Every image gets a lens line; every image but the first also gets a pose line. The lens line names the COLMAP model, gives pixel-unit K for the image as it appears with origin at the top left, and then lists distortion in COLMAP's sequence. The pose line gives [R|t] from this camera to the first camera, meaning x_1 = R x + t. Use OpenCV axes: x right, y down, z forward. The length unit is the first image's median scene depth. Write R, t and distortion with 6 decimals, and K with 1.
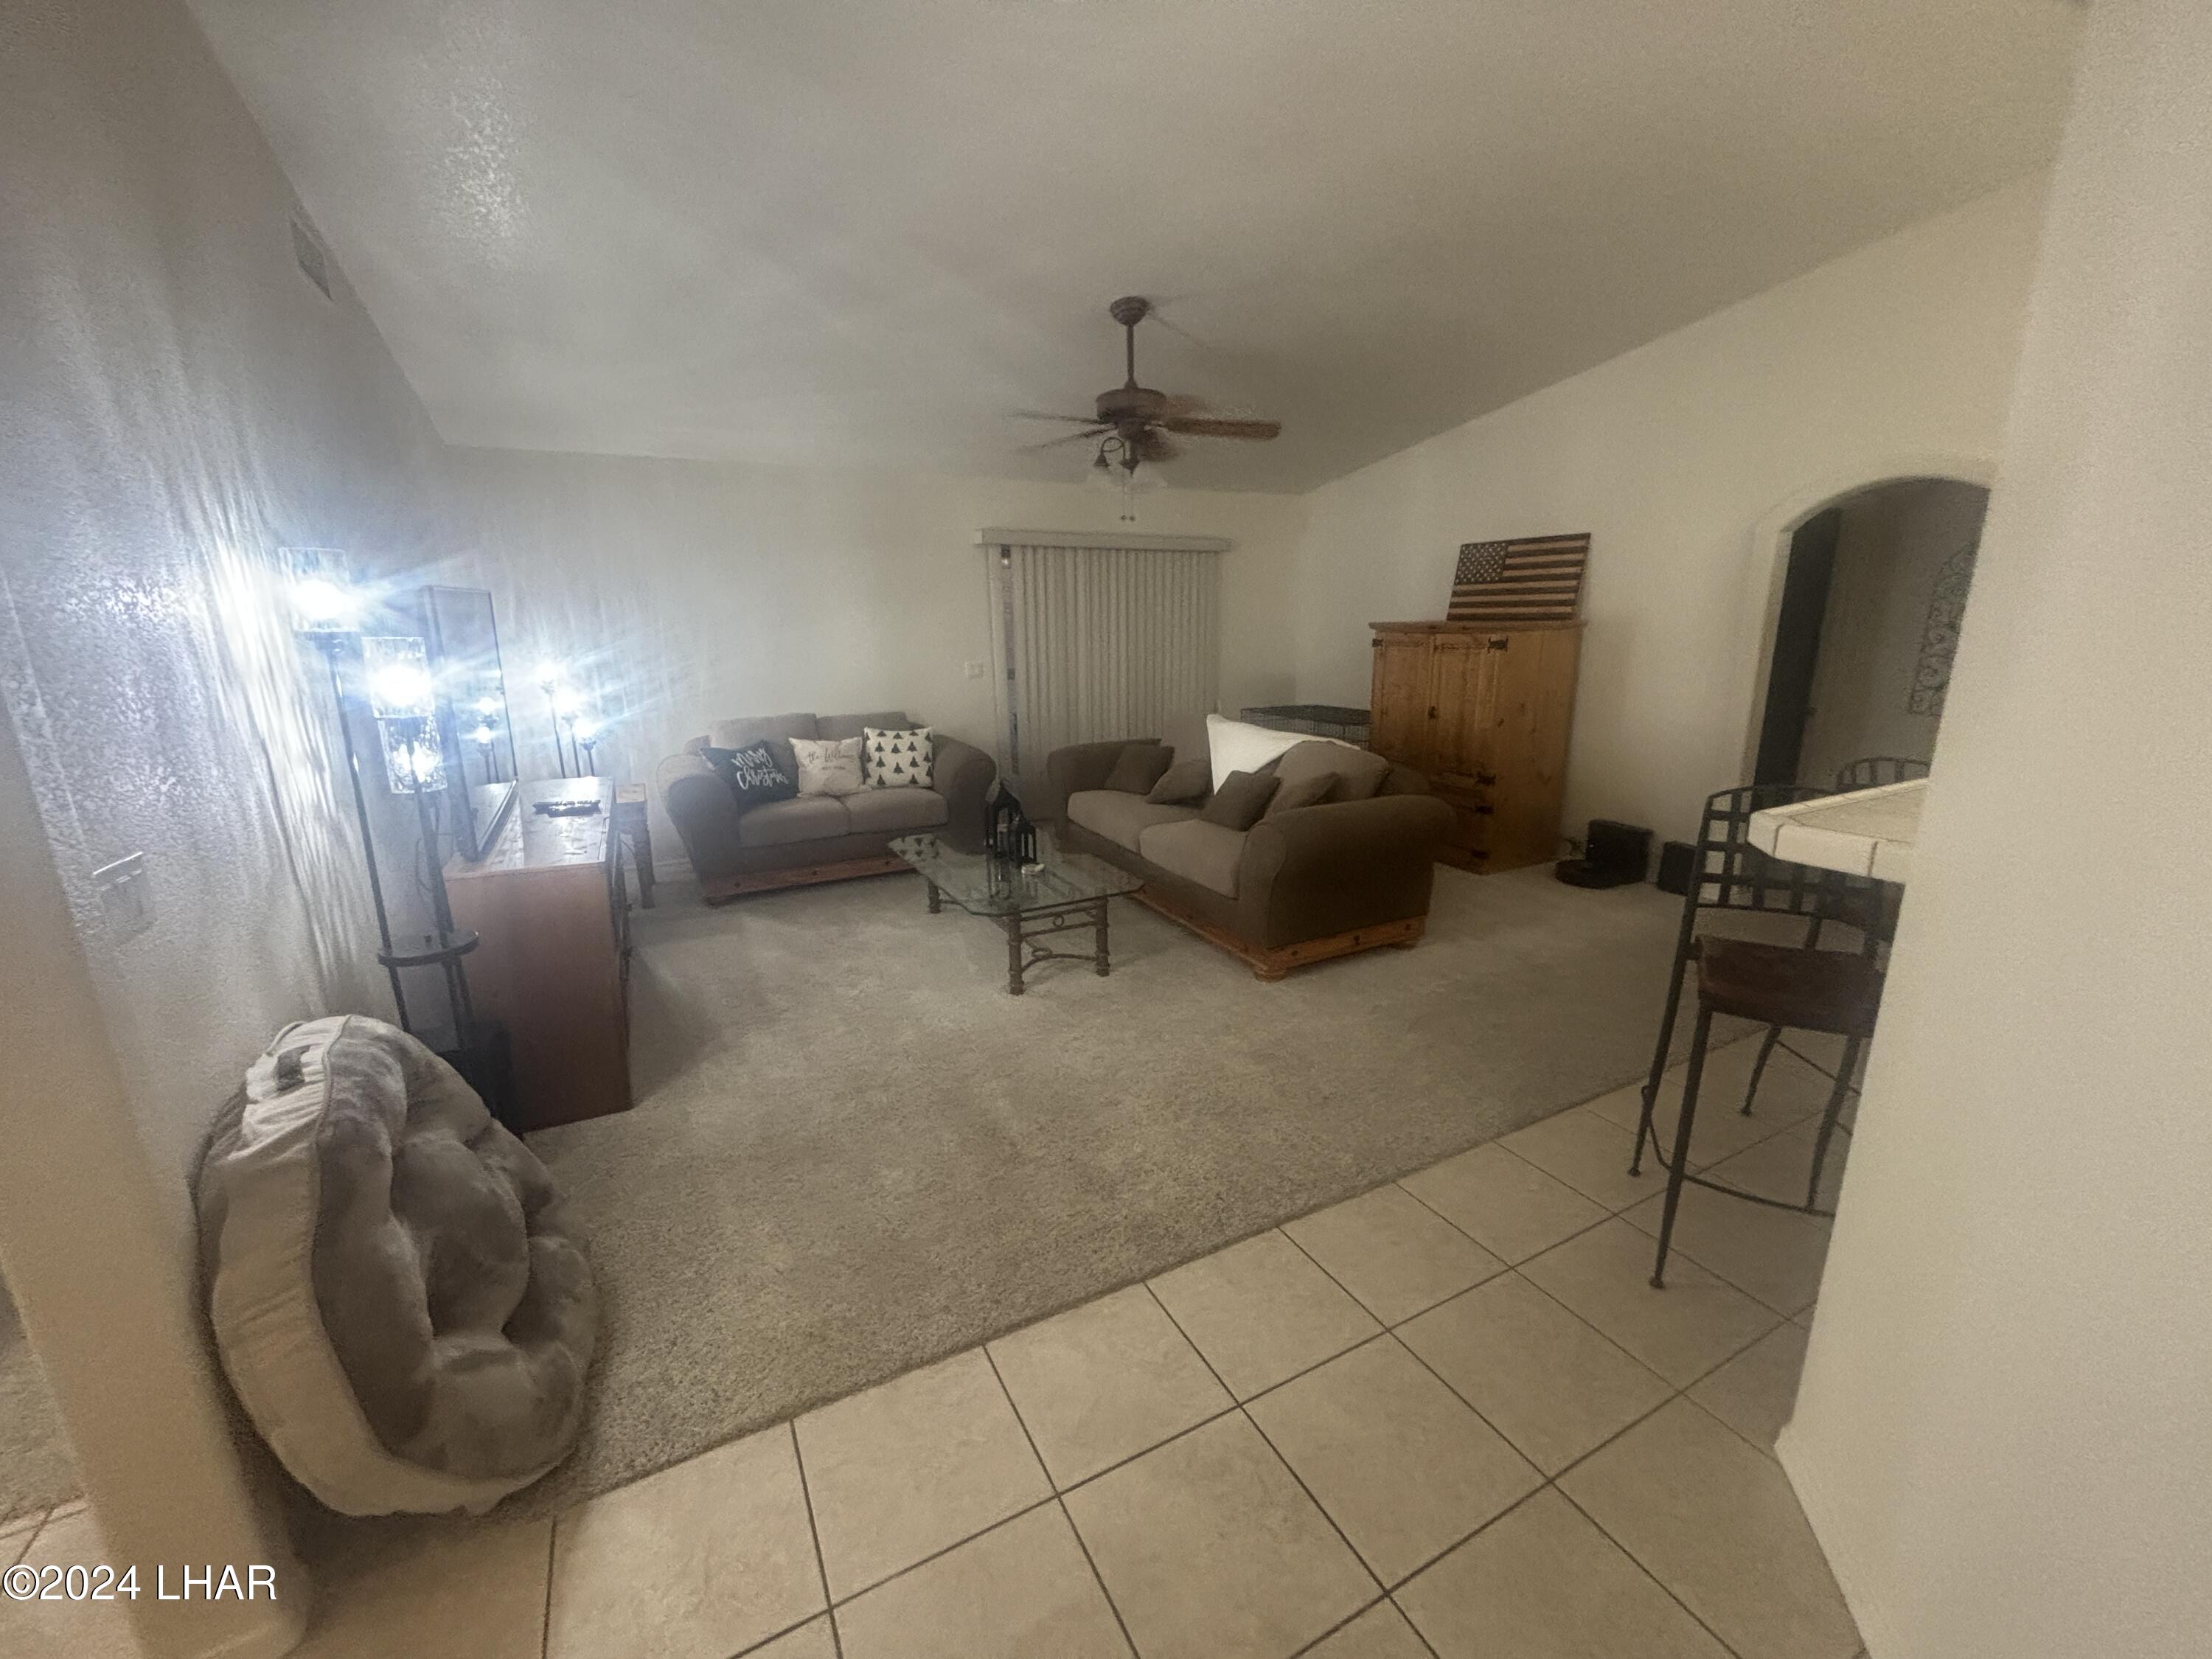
lens RADIAL K [[896.8, 0, 1098.6], [0, 896.8, 825.7], [0, 0, 1]] dist [0.000472, -0.000383]
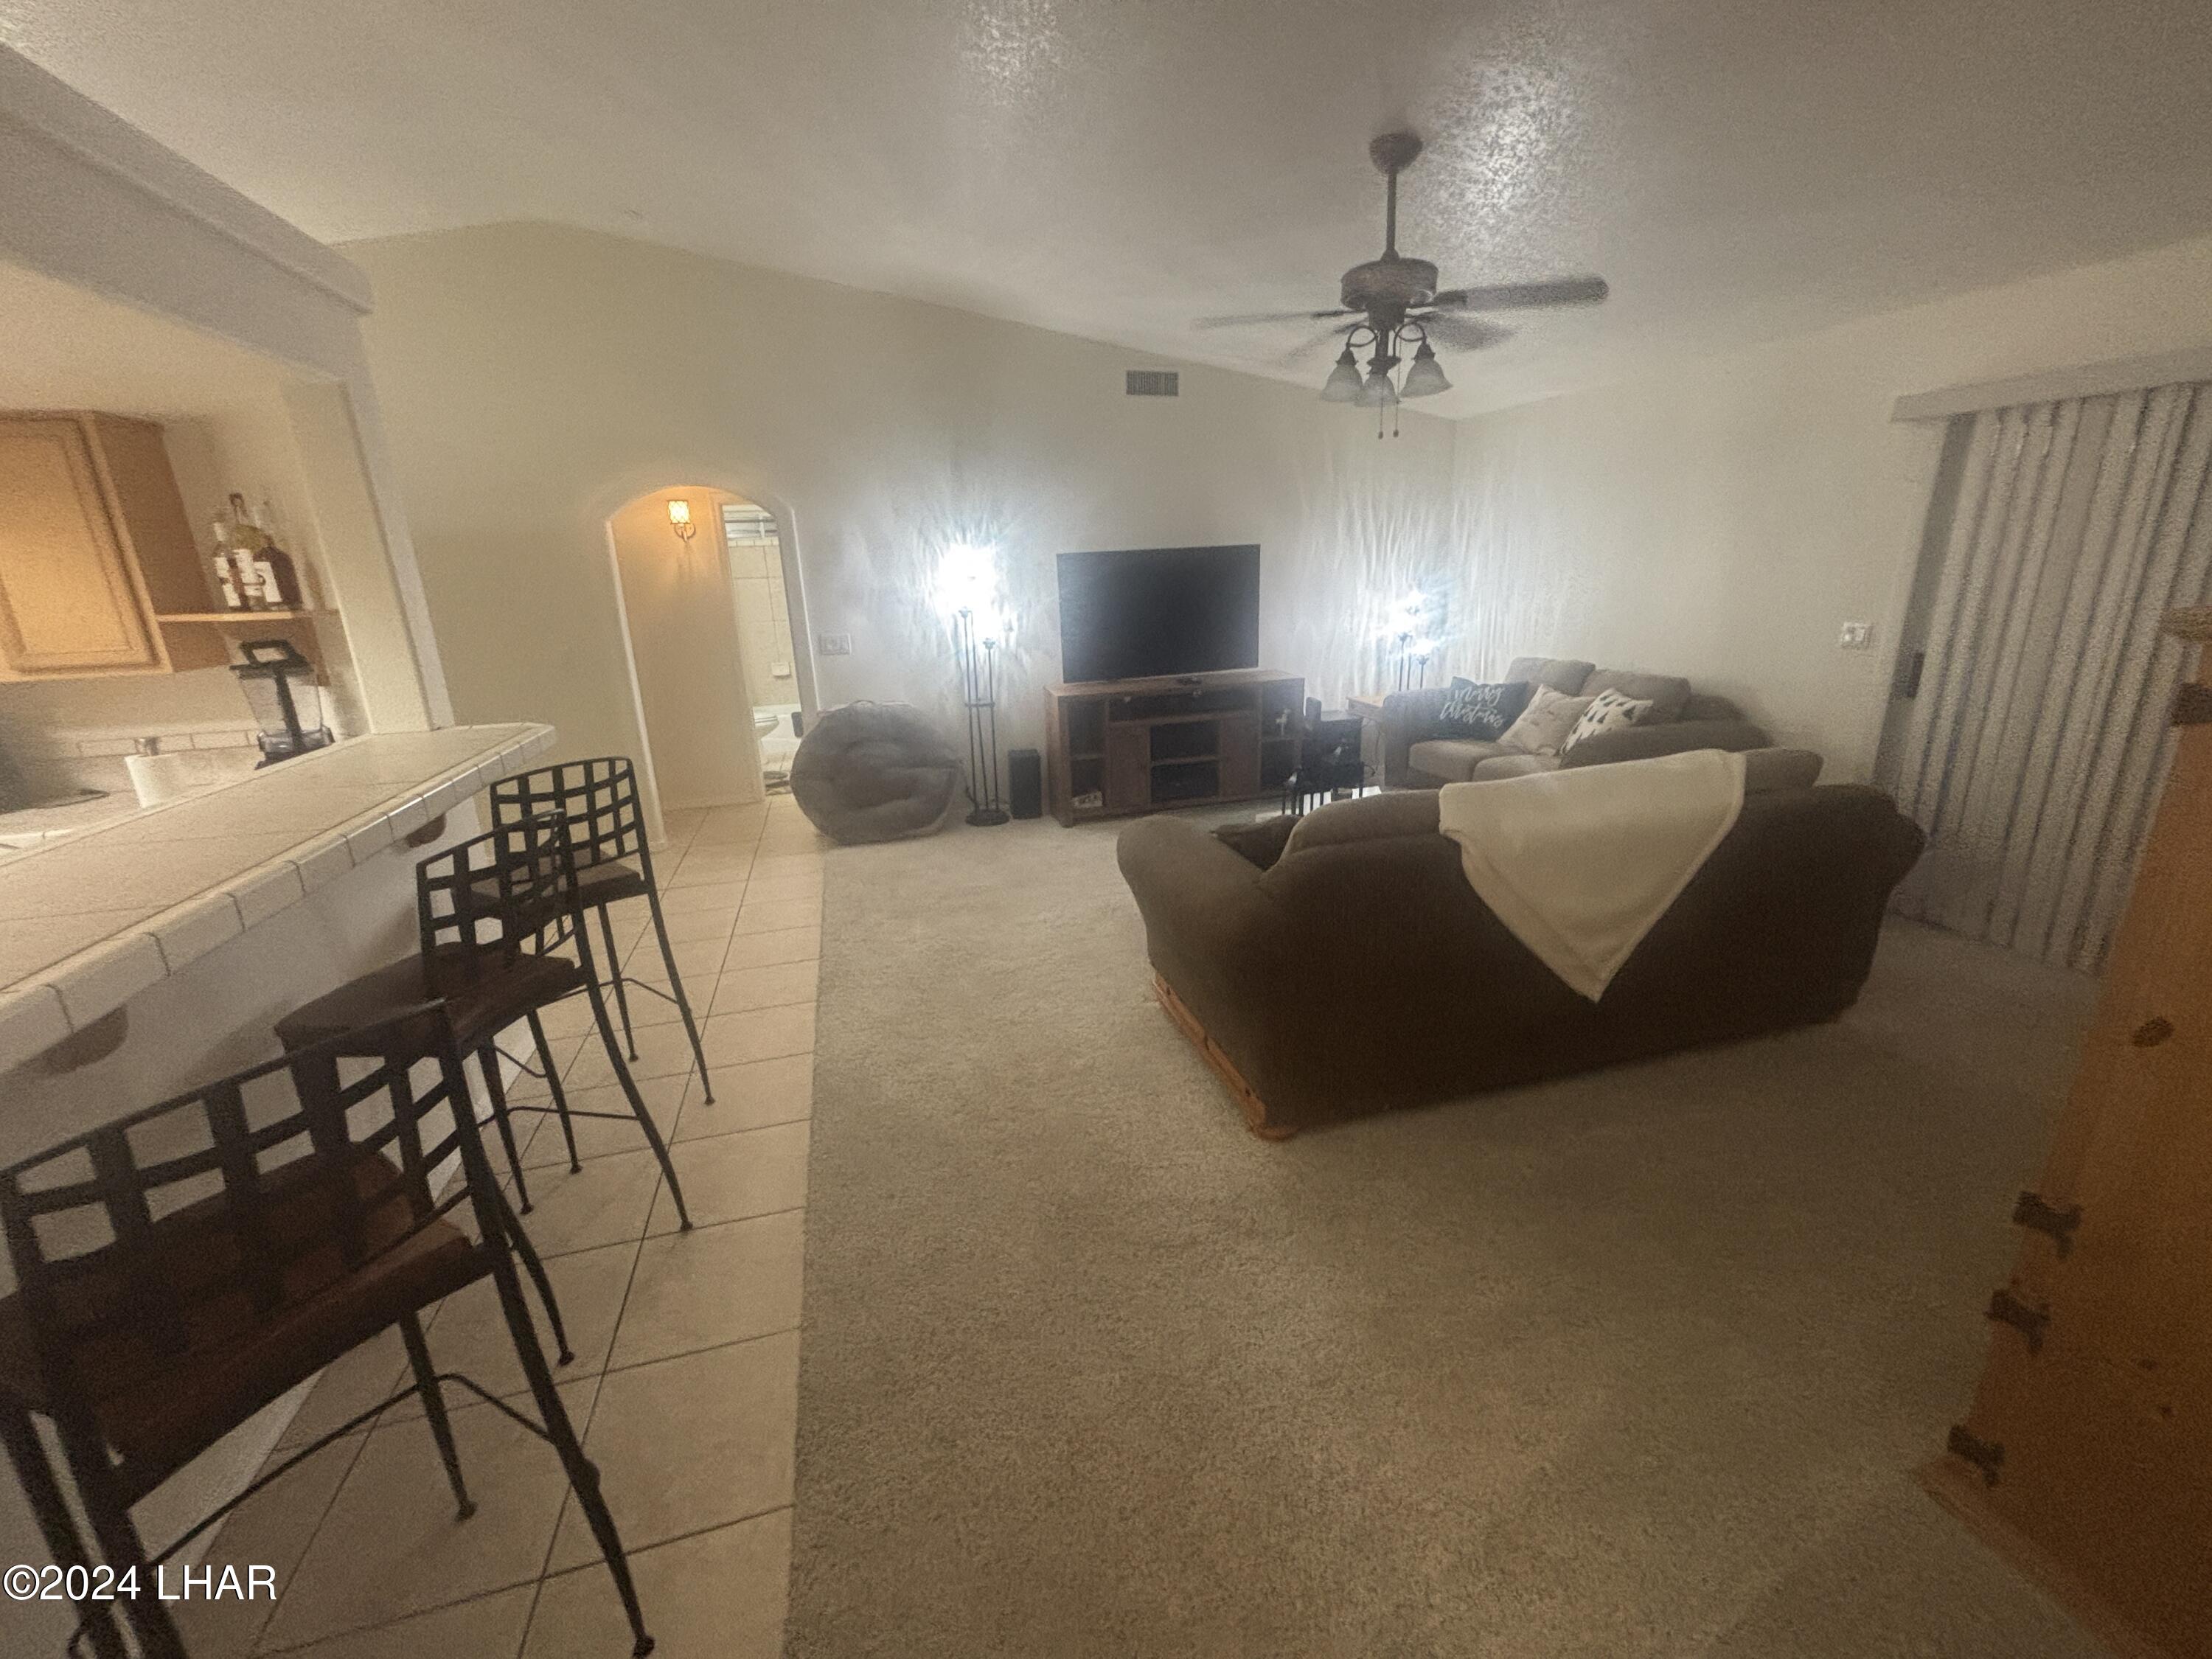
lens RADIAL K [[896.8, 0, 1098.6], [0, 896.8, 825.7], [0, 0, 1]] dist [0.000472, -0.000383]
pose [[-0.221928, 0.291818, -0.930371, 0.676875], [-0.195801, 0.921392, 0.335707, -0.187566], [0.955202, 0.256670, -0.147344, 0.734255]]
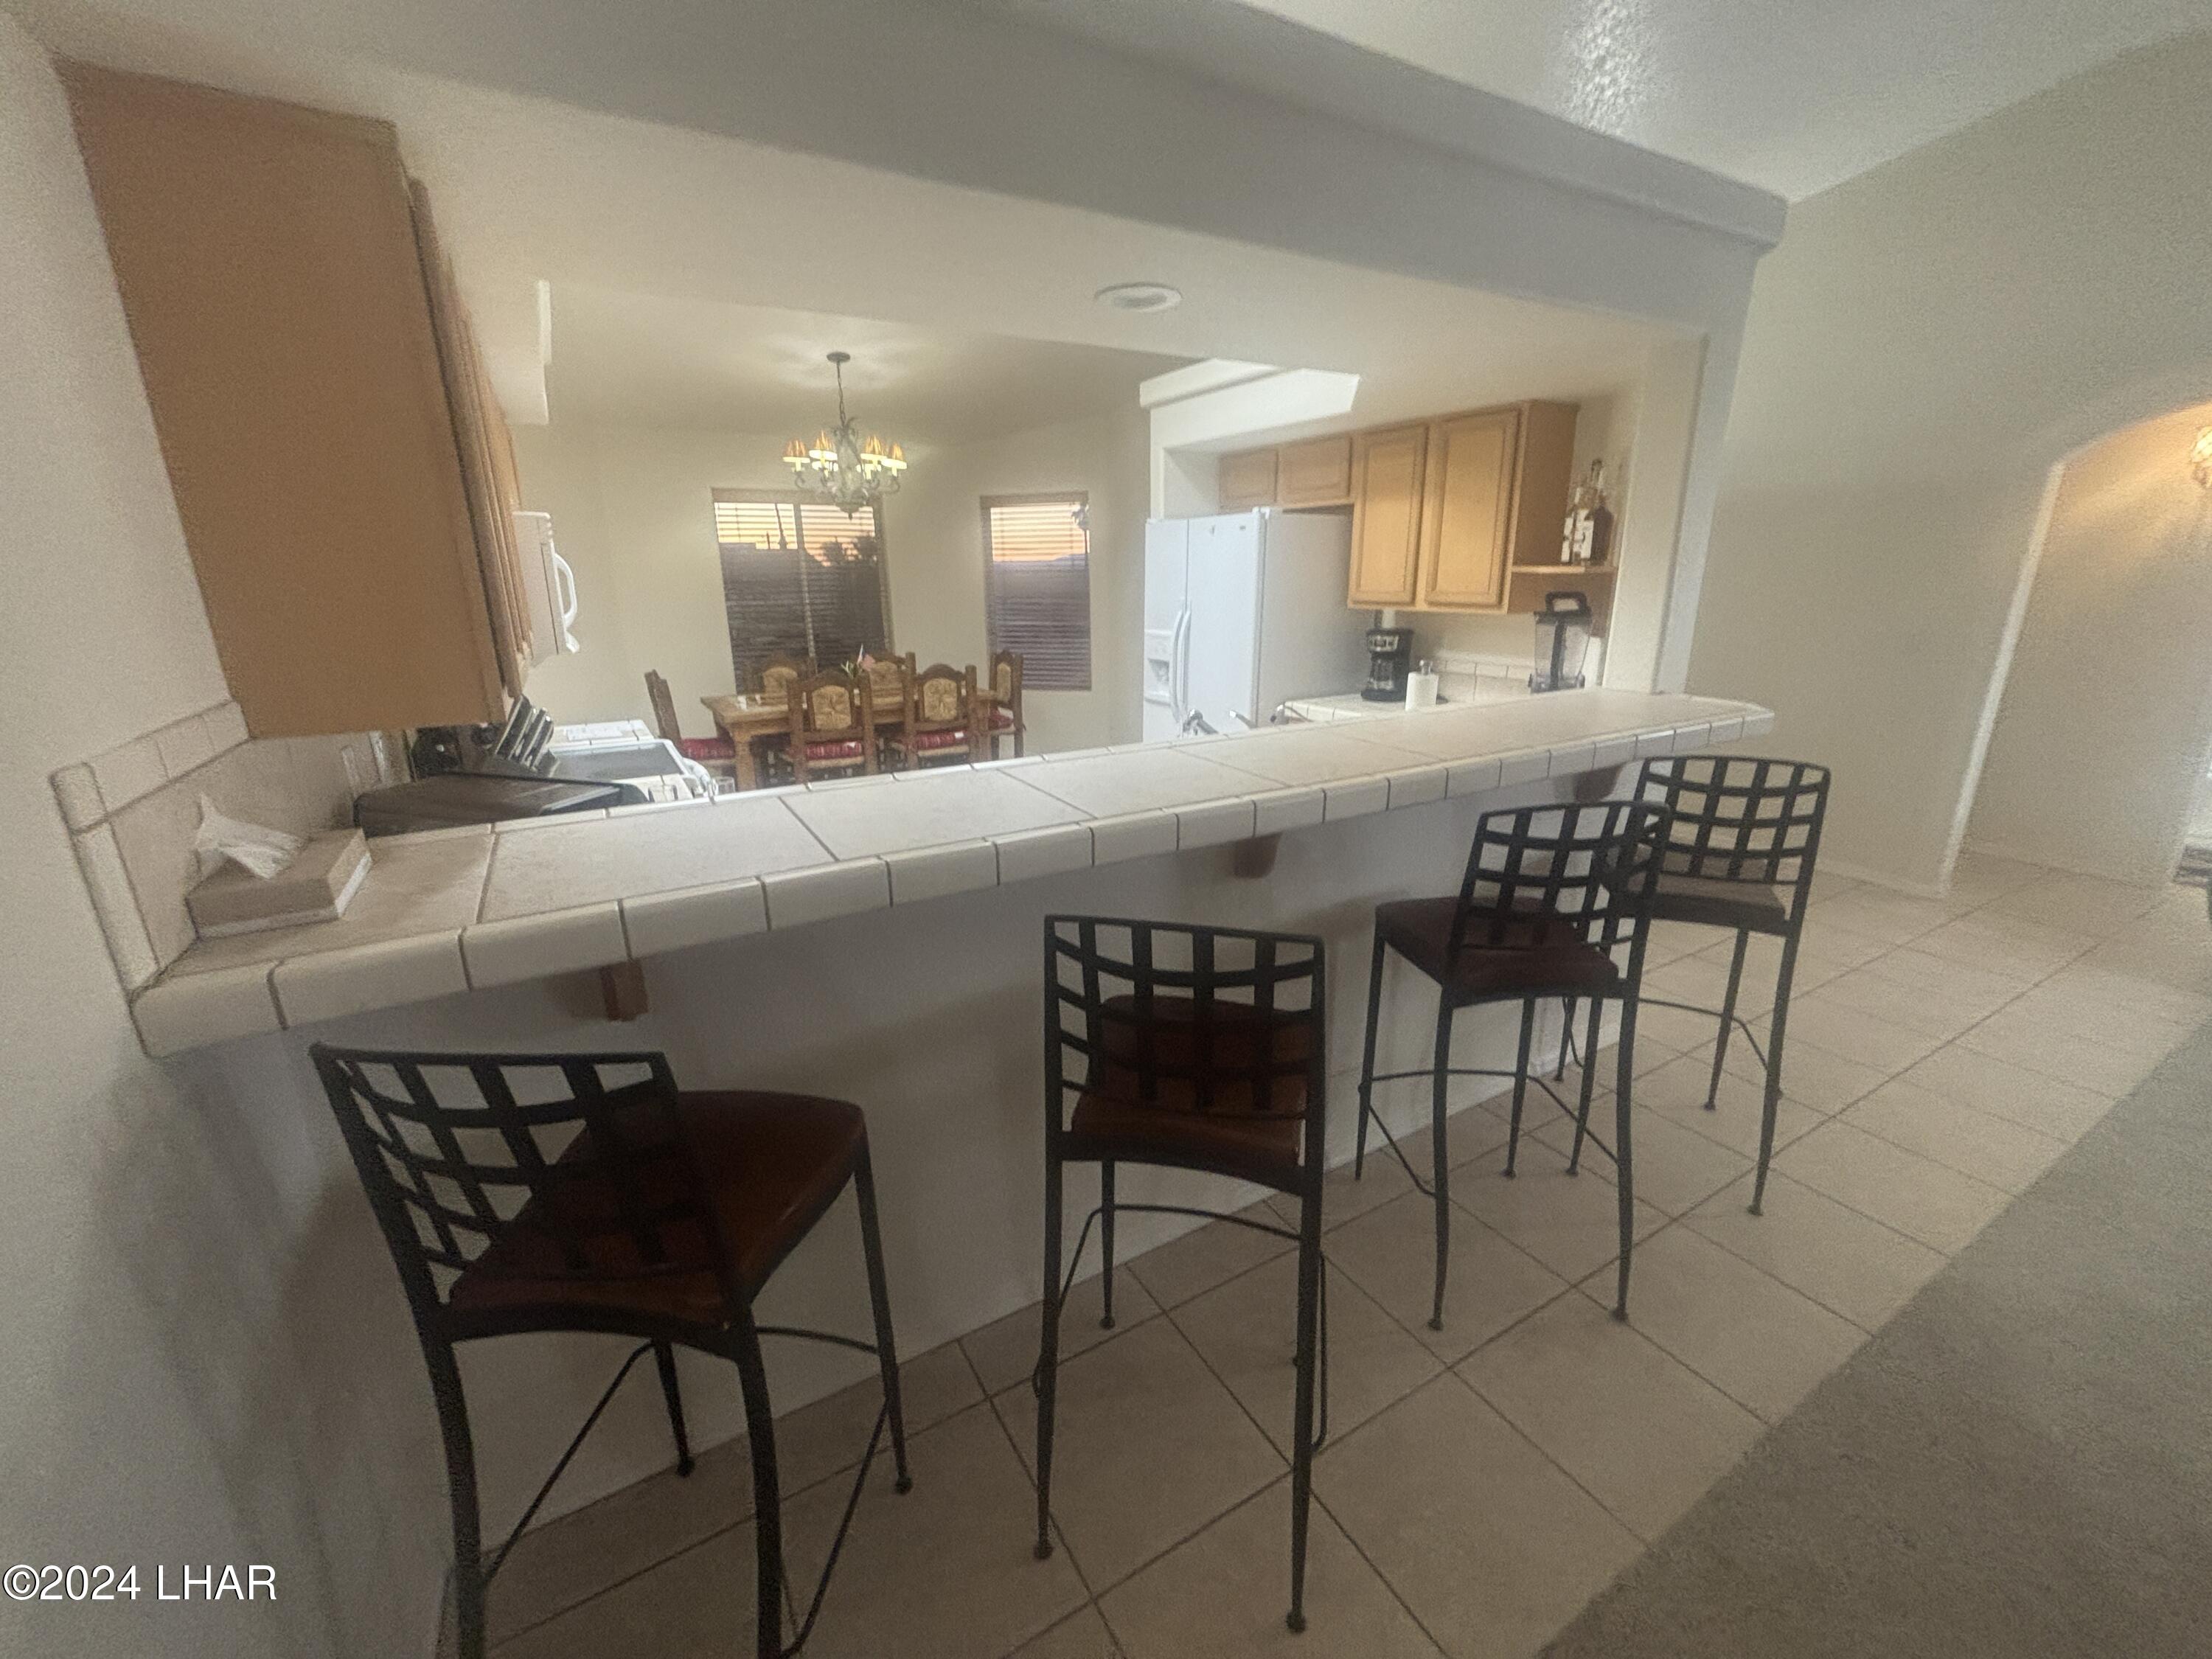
lens RADIAL K [[896.8, 0, 1098.6], [0, 896.8, 825.7], [0, 0, 1]] dist [0.000472, -0.000383]
pose [[-0.999152, 0.031638, -0.026351, 0.593367], [0.014232, 0.865906, 0.500003, -0.181676], [0.038637, 0.499204, -0.865622, 0.737542]]
